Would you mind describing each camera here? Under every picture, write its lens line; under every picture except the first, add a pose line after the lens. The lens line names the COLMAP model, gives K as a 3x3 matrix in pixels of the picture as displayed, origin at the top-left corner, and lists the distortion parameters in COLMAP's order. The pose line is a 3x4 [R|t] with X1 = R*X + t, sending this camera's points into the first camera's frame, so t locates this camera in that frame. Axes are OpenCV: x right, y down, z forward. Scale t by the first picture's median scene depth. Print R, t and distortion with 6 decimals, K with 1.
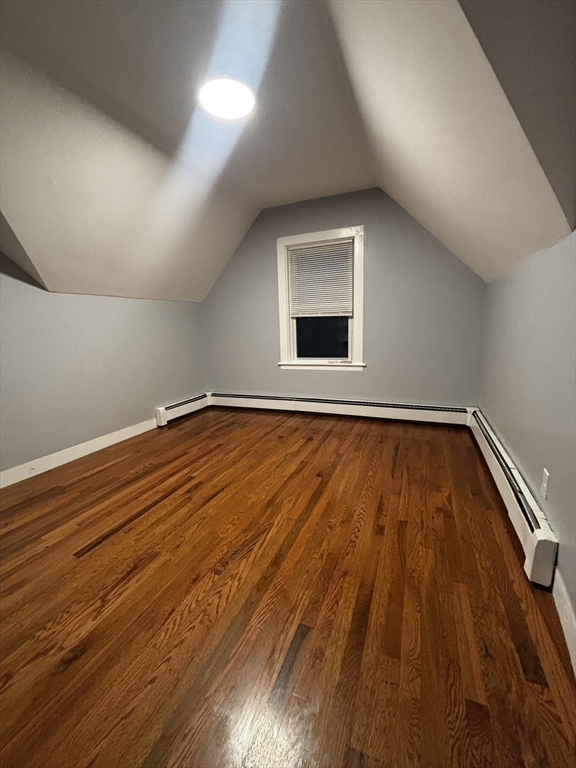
lens RADIAL K [[313.0, 0, 282.4], [0, 313.0, 381.4], [0, 0, 1]] dist [-0.000134, 0.001229]
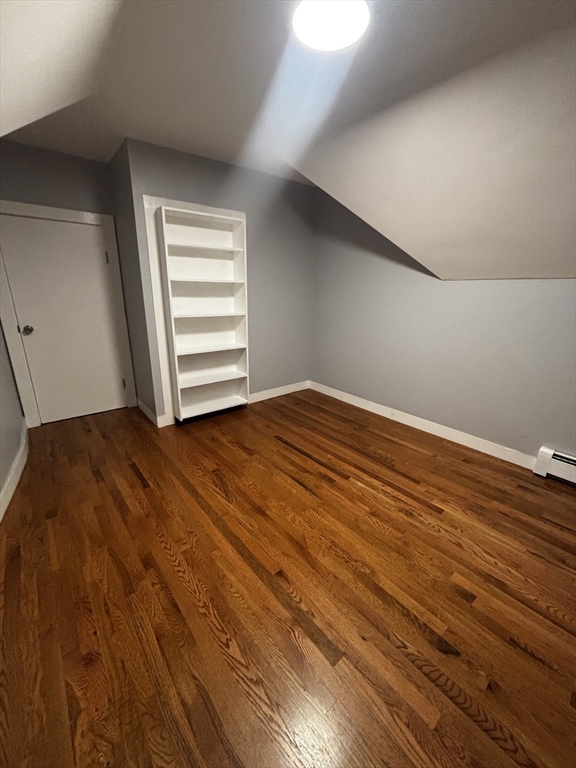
lens RADIAL K [[313.0, 0, 280.7], [0, 313.0, 387.4], [0, 0, 1]] dist [-0.000134, 0.001229]
pose [[-0.467641, 0.297720, -0.832271, 0.619853], [-0.144127, 0.903286, 0.404107, -0.361494], [0.872089, 0.308930, -0.379503, 1.278281]]
